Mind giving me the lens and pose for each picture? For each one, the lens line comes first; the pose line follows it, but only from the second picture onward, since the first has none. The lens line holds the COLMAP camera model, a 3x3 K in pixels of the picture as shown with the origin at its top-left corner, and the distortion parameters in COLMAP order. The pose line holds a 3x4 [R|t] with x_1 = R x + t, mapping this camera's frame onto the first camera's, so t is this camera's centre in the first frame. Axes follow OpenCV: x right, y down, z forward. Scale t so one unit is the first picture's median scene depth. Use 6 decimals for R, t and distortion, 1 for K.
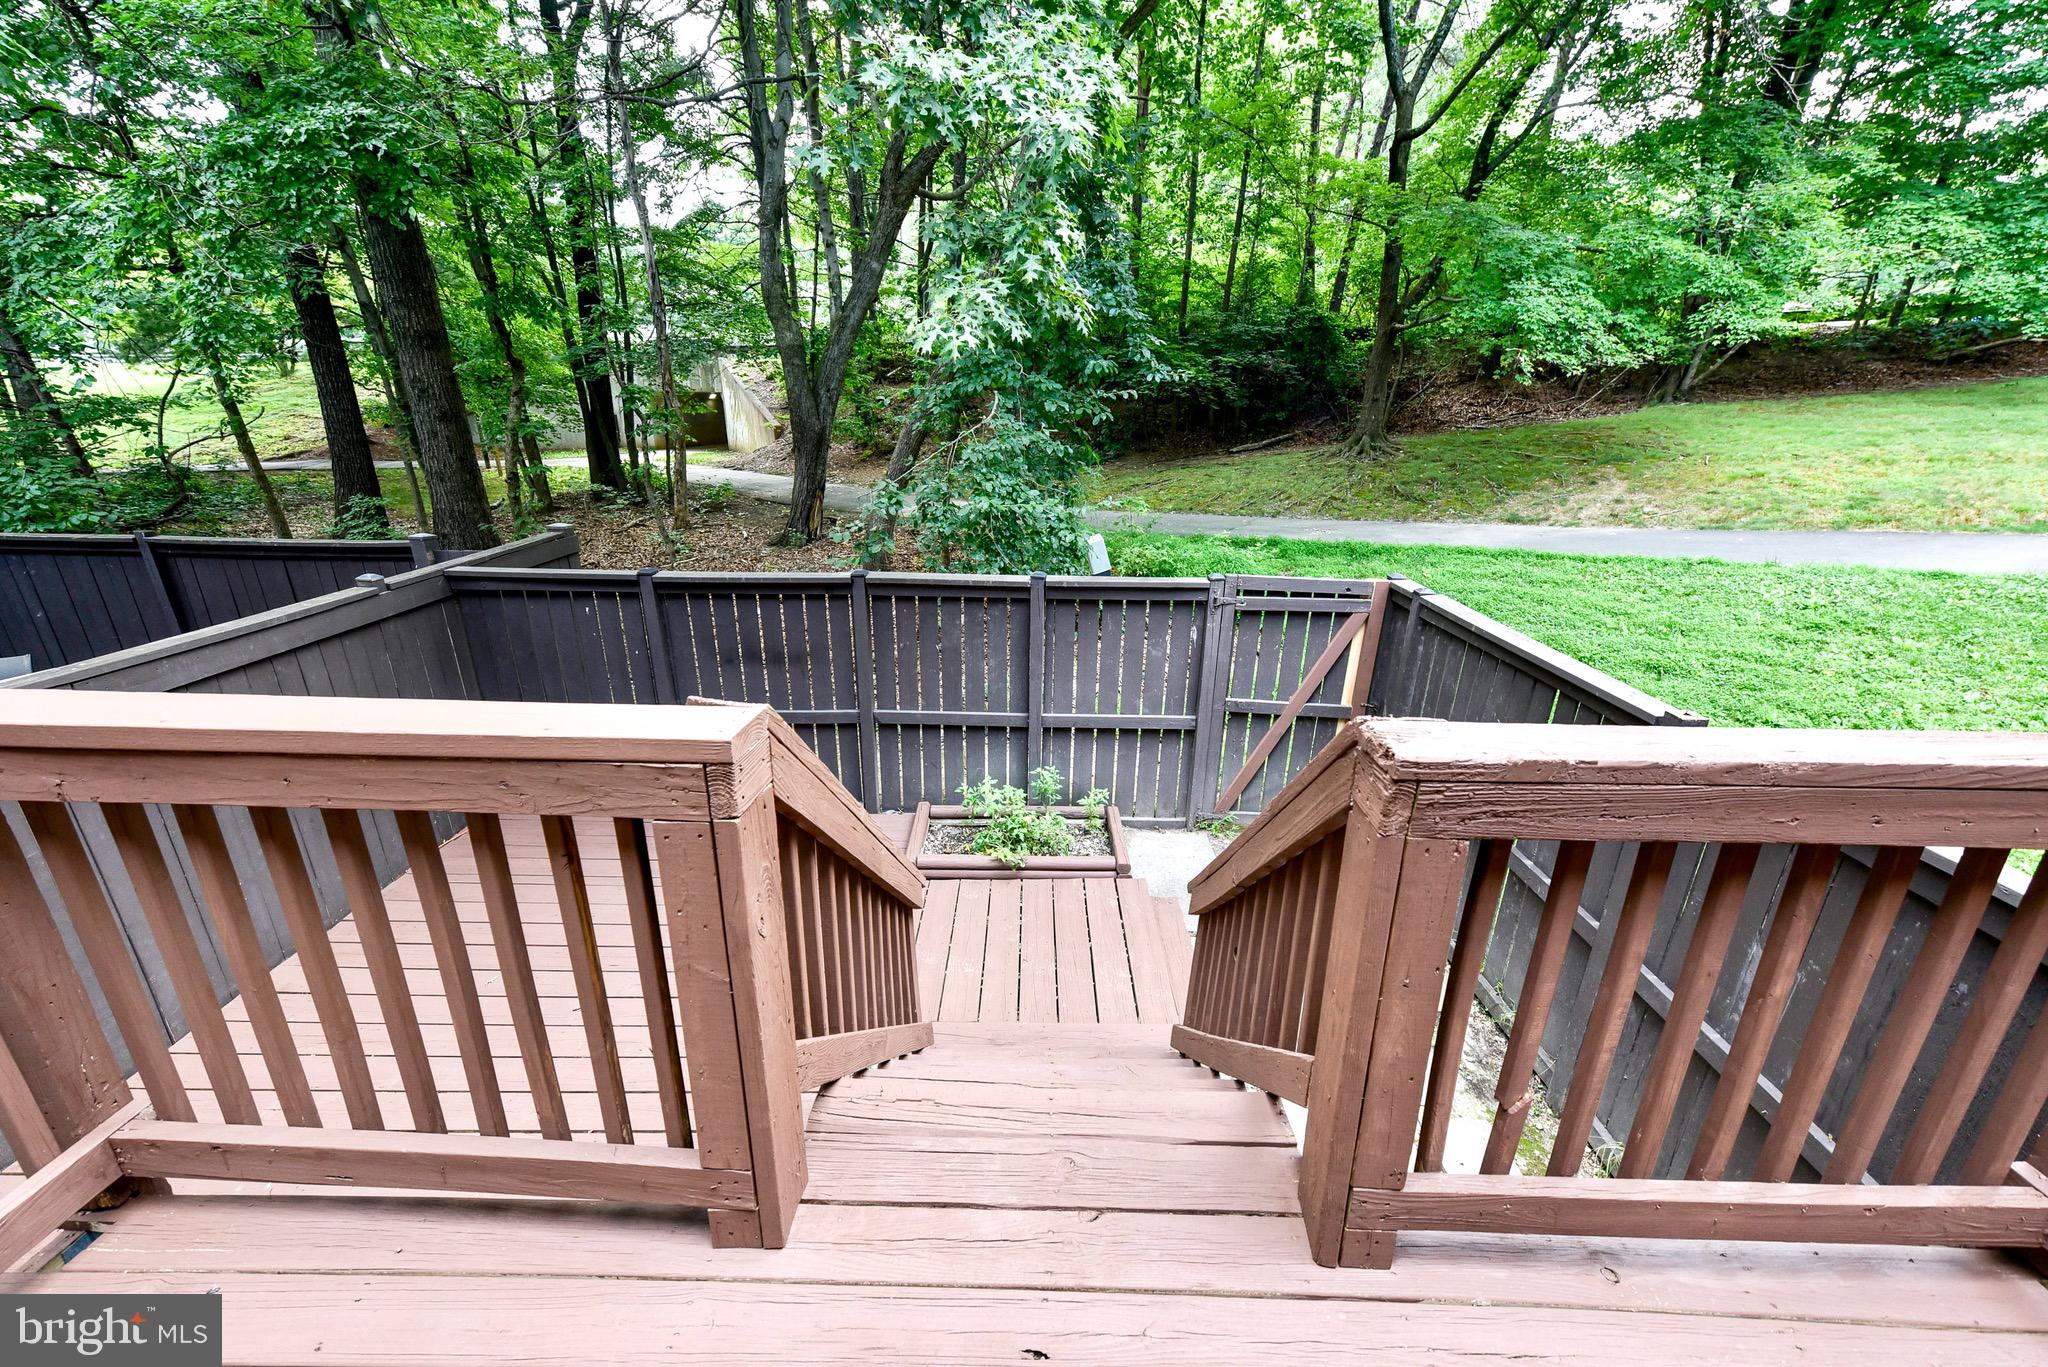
lens RADIAL K [[804.6, 0, 962.9], [0, 804.6, 678.6], [0, 0, 1]] dist [0.021188, 0.000160]
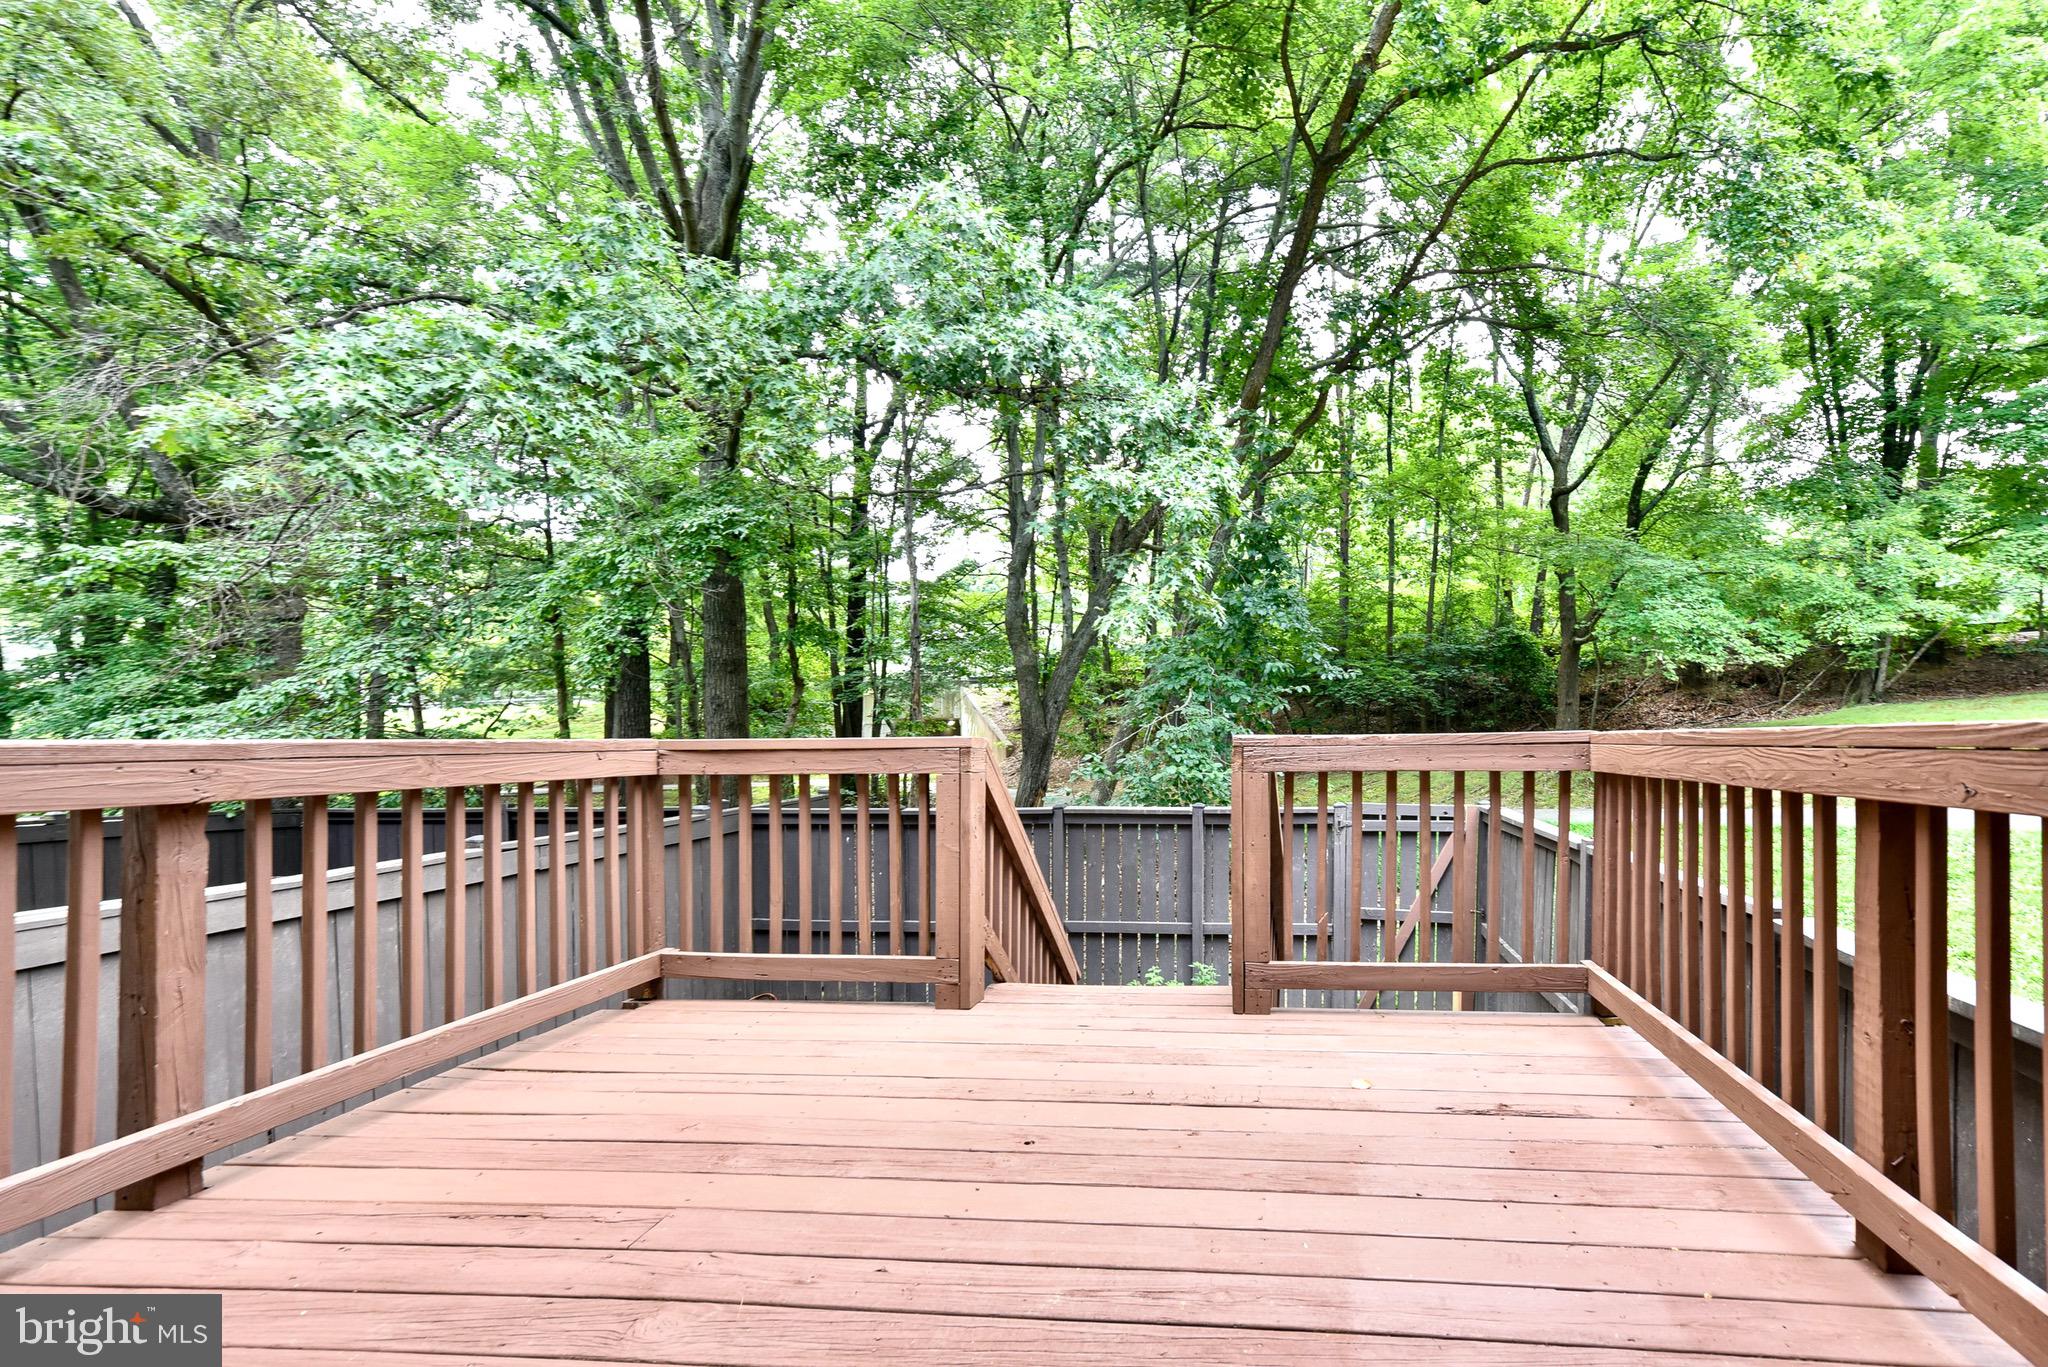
lens RADIAL K [[855.3, 0, 1035.8], [0, 855.3, 687.7], [0, 0, 1]] dist [0.031488, 0.000143]
pose [[0.982699, 0.000932, -0.185210, 0.031357], [-0.069220, 0.929373, -0.362593, 0.068994], [0.171791, 0.369140, 0.913358, -0.111778]]
